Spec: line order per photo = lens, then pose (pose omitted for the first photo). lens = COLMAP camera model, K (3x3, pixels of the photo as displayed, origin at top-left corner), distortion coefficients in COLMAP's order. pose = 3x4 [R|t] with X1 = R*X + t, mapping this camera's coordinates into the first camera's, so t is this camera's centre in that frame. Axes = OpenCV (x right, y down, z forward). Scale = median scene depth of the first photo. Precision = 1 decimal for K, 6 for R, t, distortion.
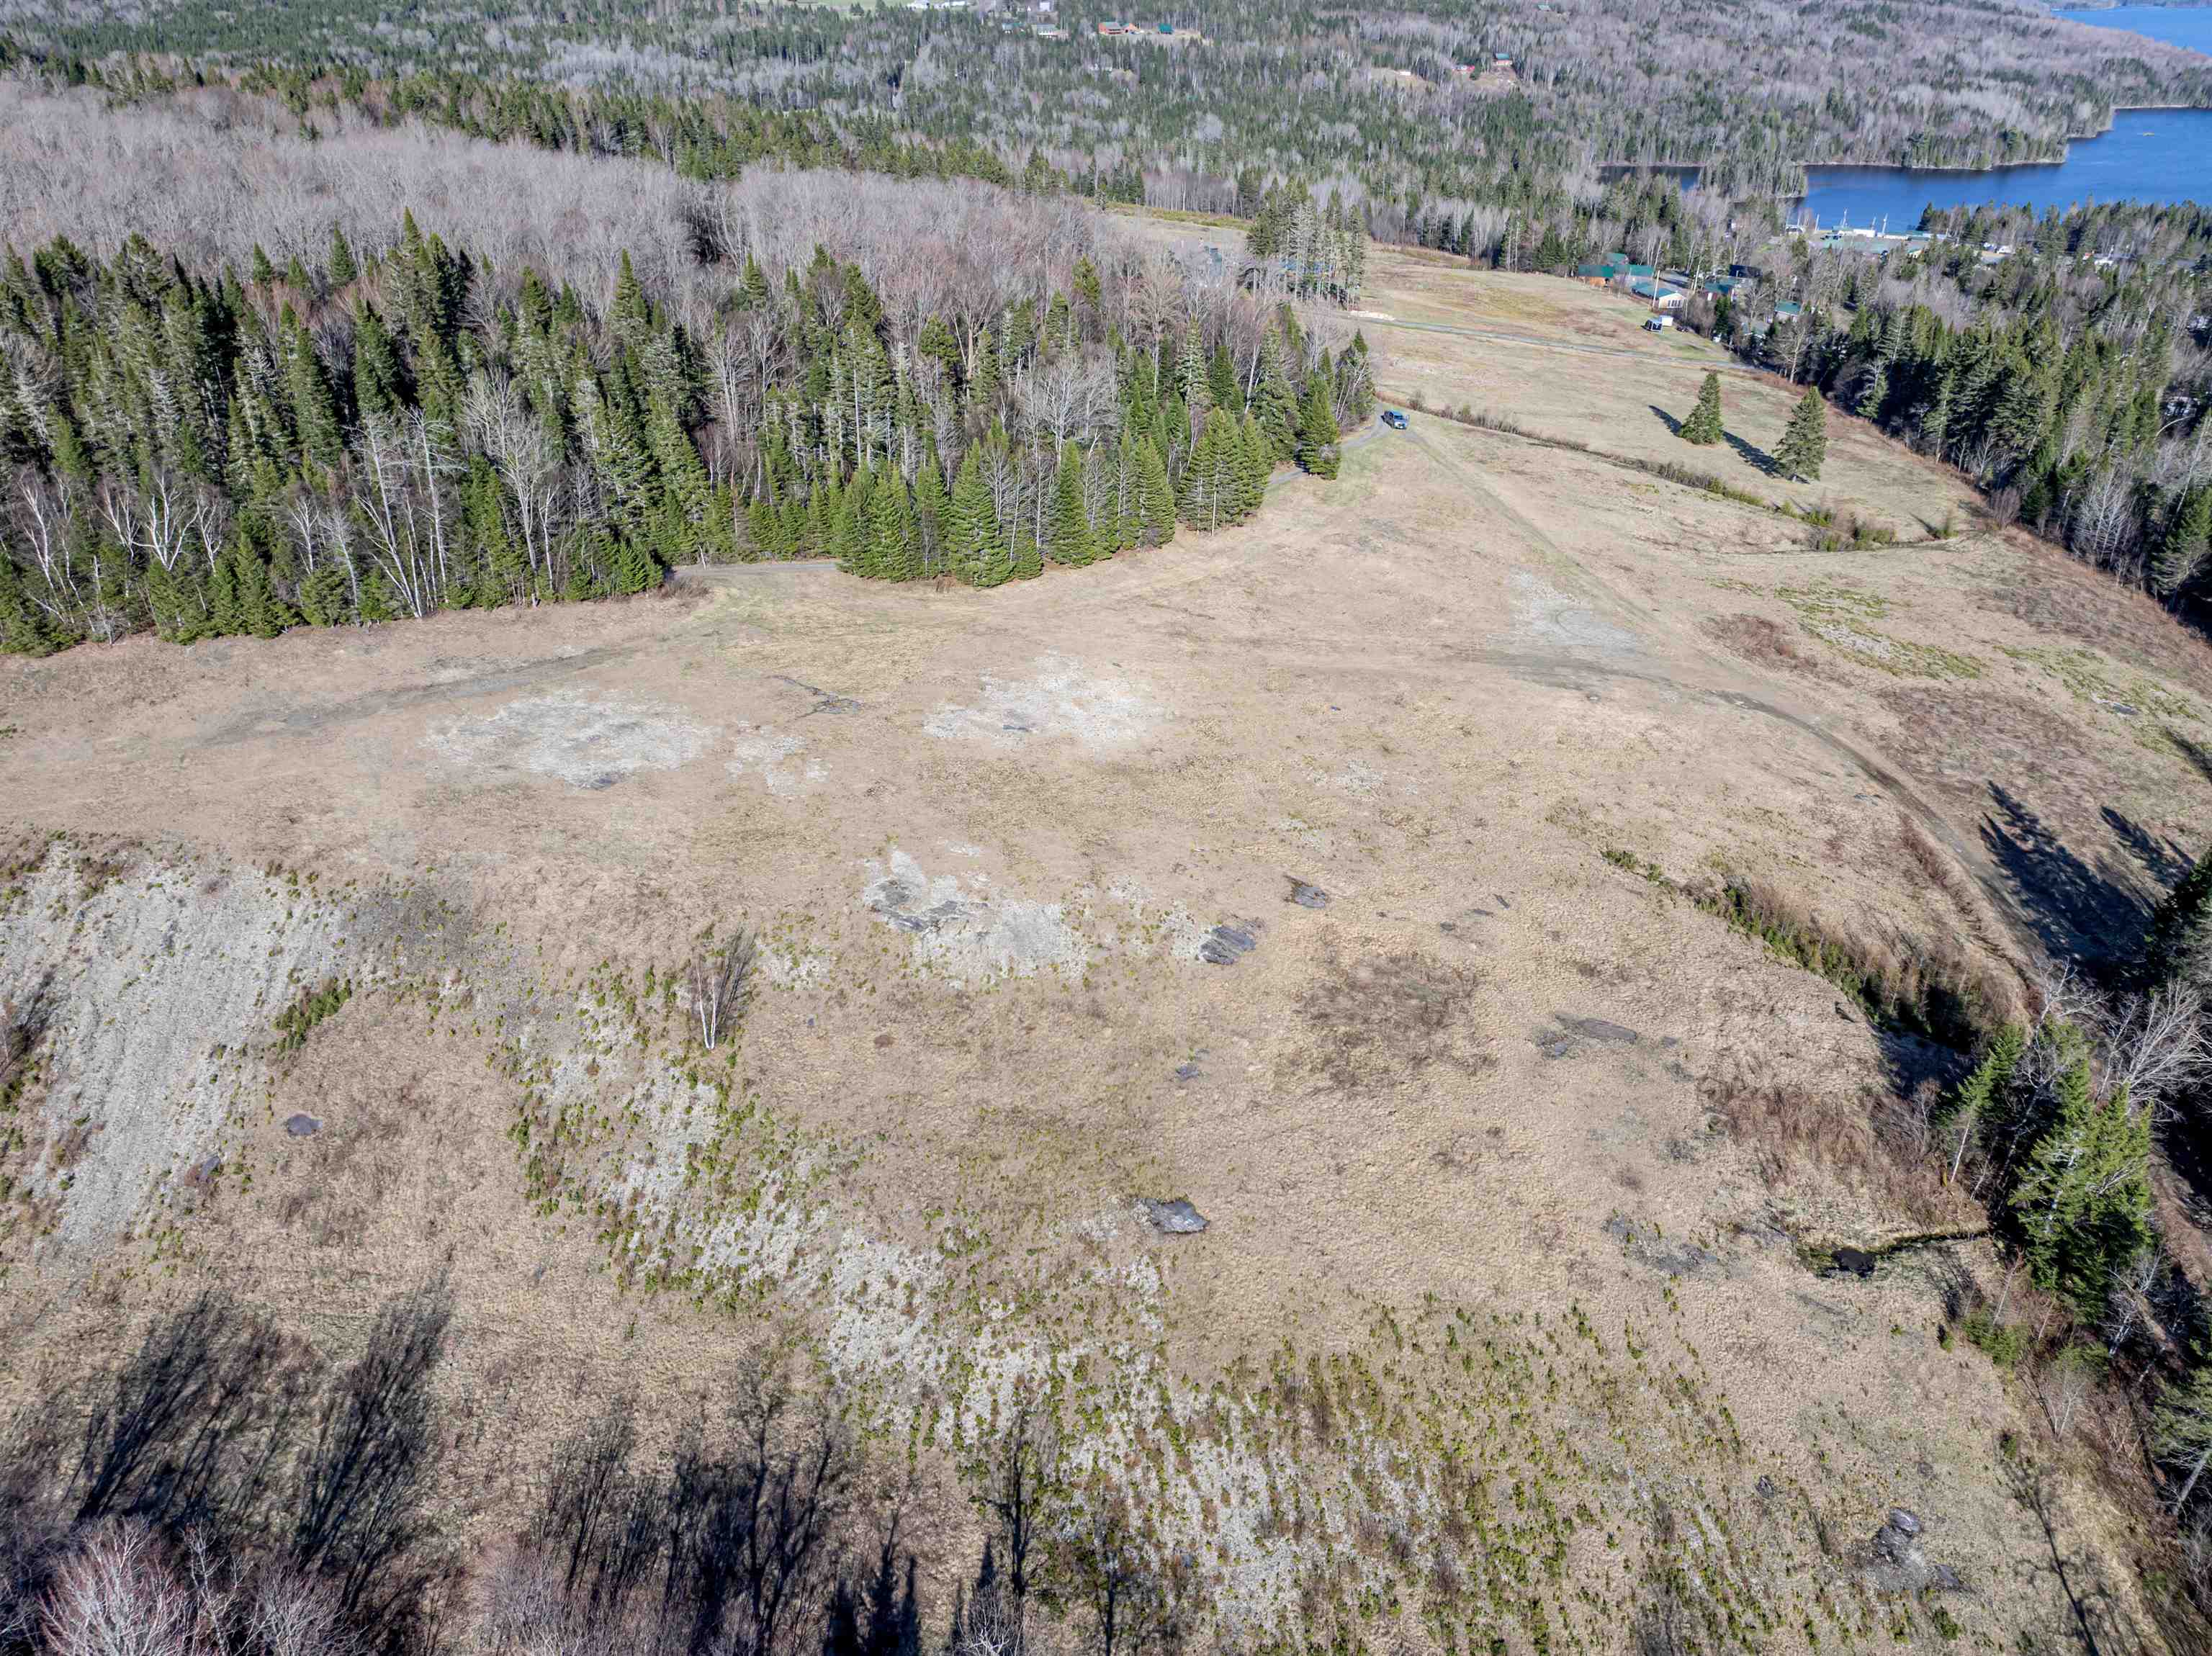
lens RADIAL K [[1556.9, 0, 1112.9], [0, 1556.9, 821.2], [0, 0, 1]] dist [-0.046156, 0.015619]
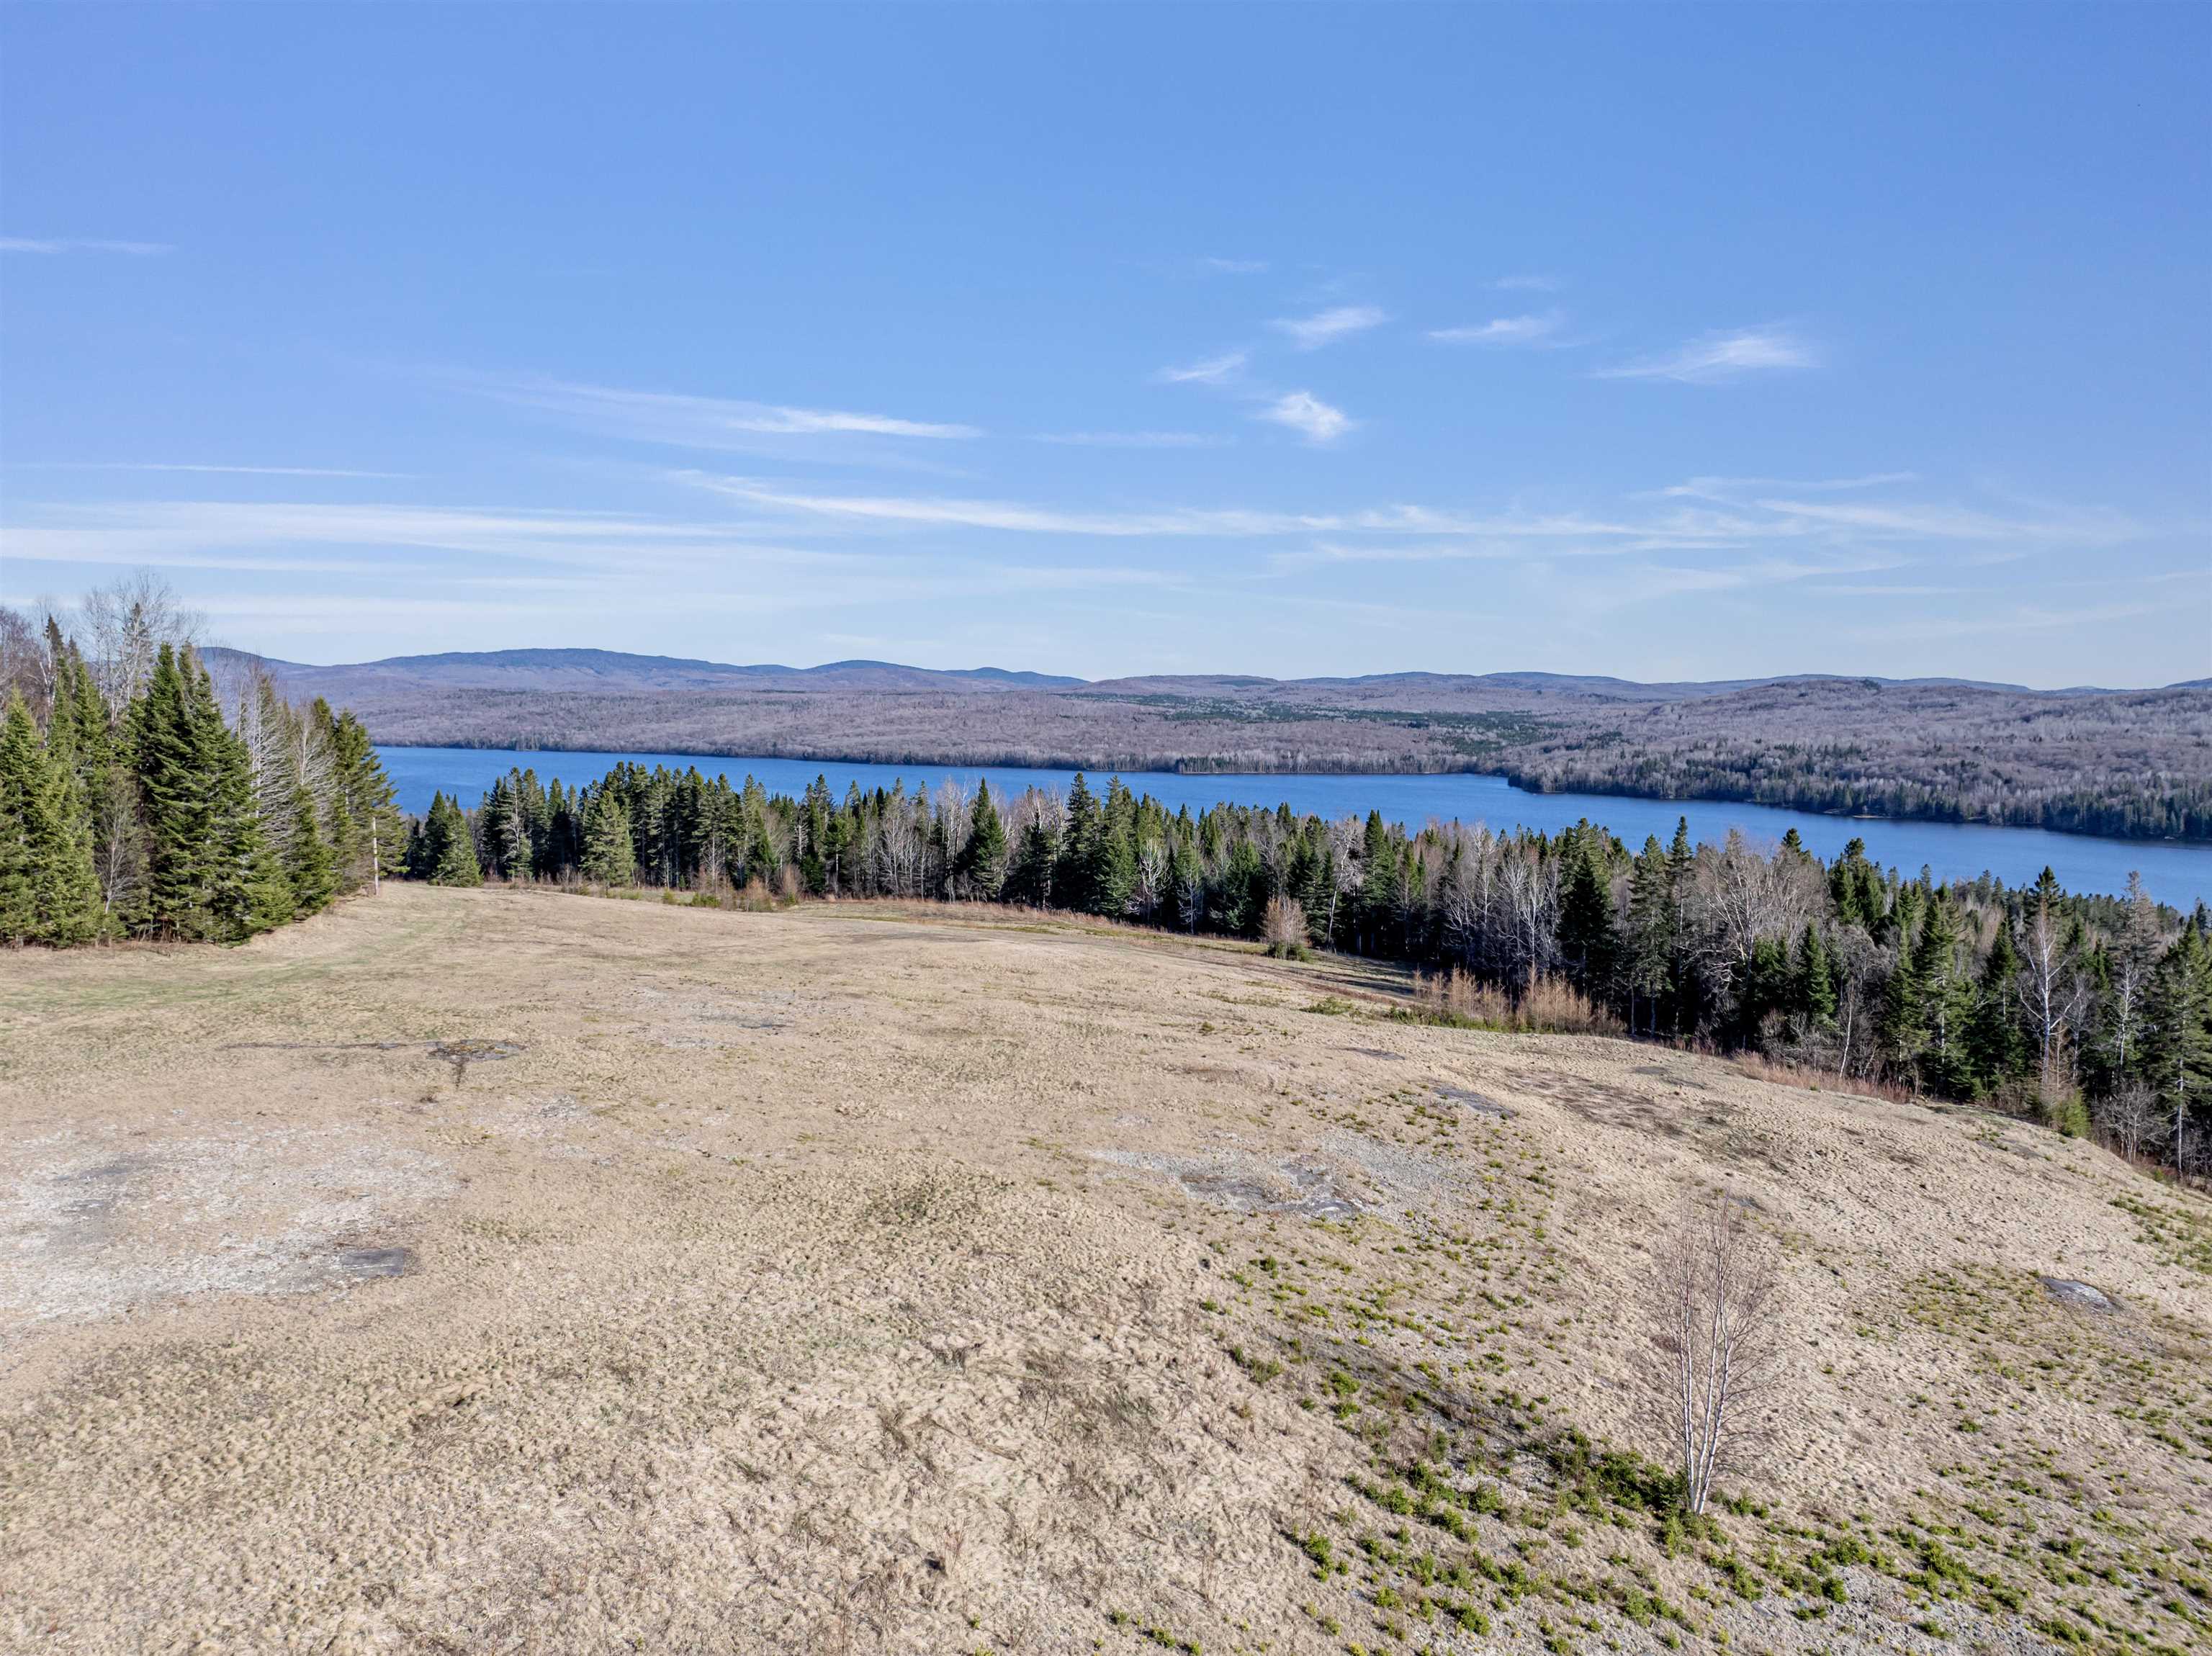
lens RADIAL K [[1556.9, 0, 1116.8], [0, 1556.9, 790.9], [0, 0, 1]] dist [-0.046156, 0.015619]
pose [[0.410291, -0.044768, 0.910855, -0.527526], [0.444642, 0.881851, -0.156945, 0.002131], [-0.796213, 0.469397, 0.381722, 0.778740]]
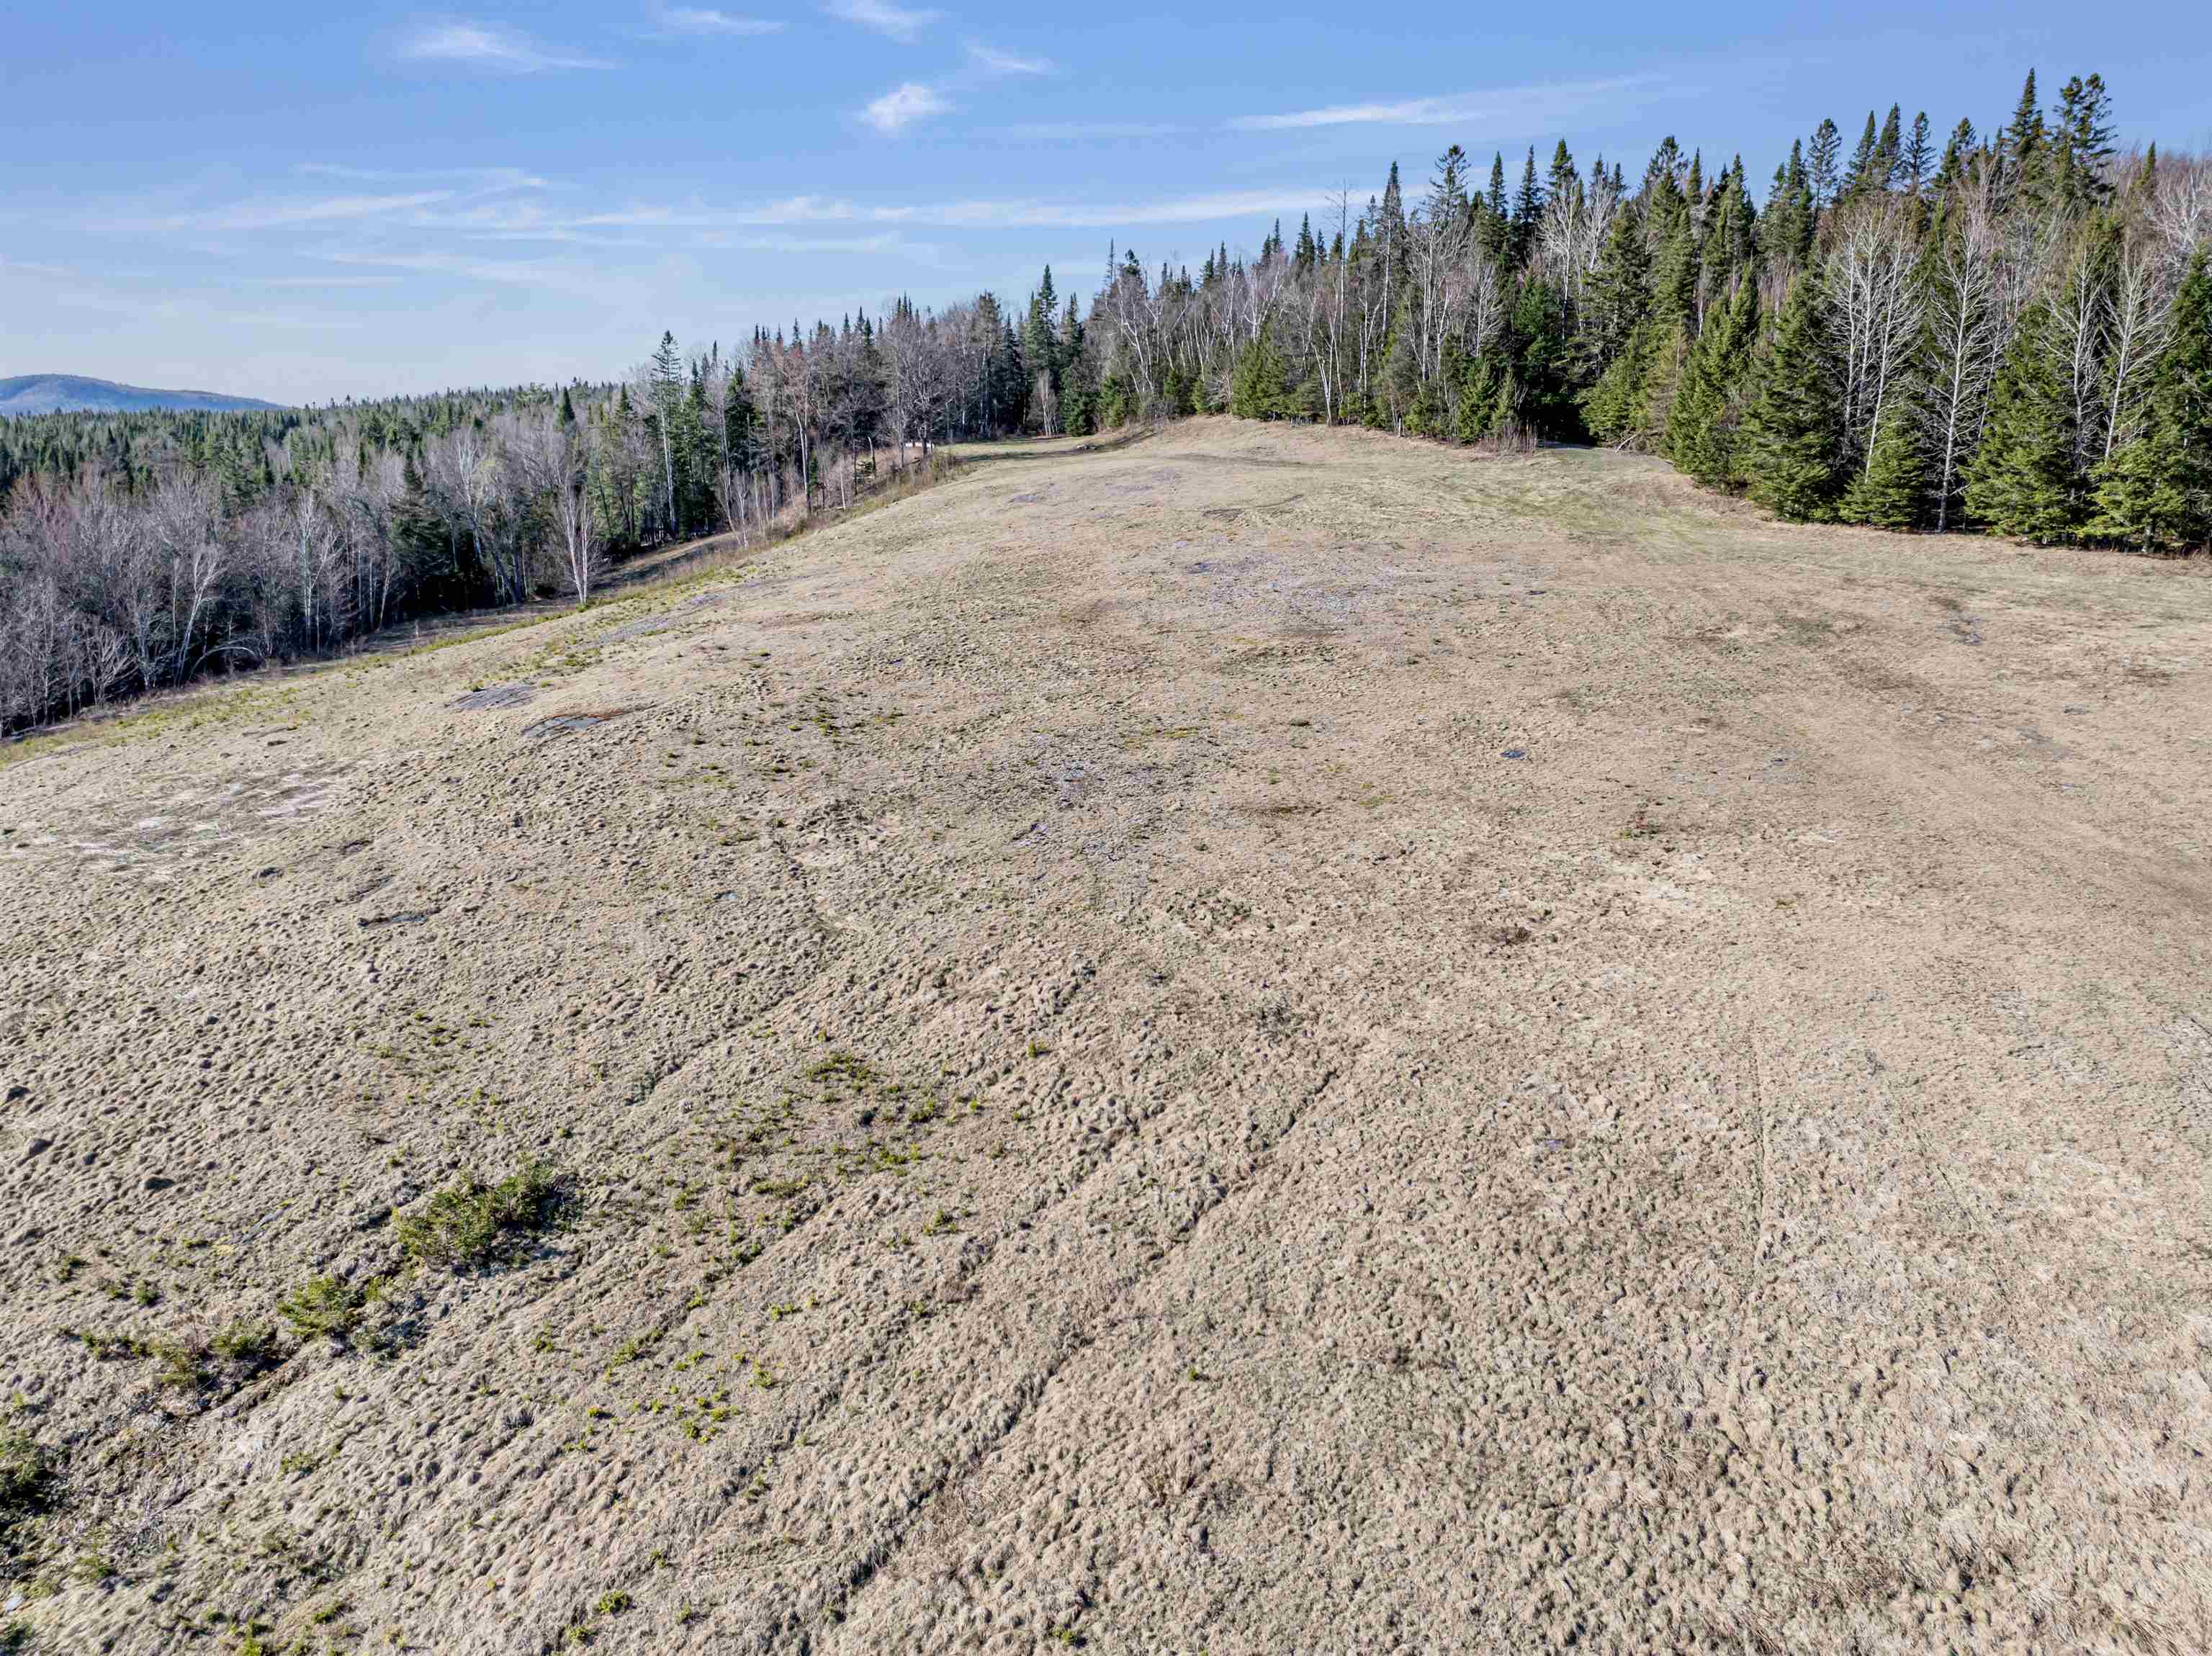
lens RADIAL K [[1556.9, 0, 1108.5], [0, 1556.9, 823.4], [0, 0, 1]] dist [-0.046156, 0.015619]
pose [[-0.112018, 0.227885, -0.967223, 0.555470], [-0.489735, 0.834272, 0.253279, -0.122031], [0.864645, 0.502055, 0.018150, 1.144345]]
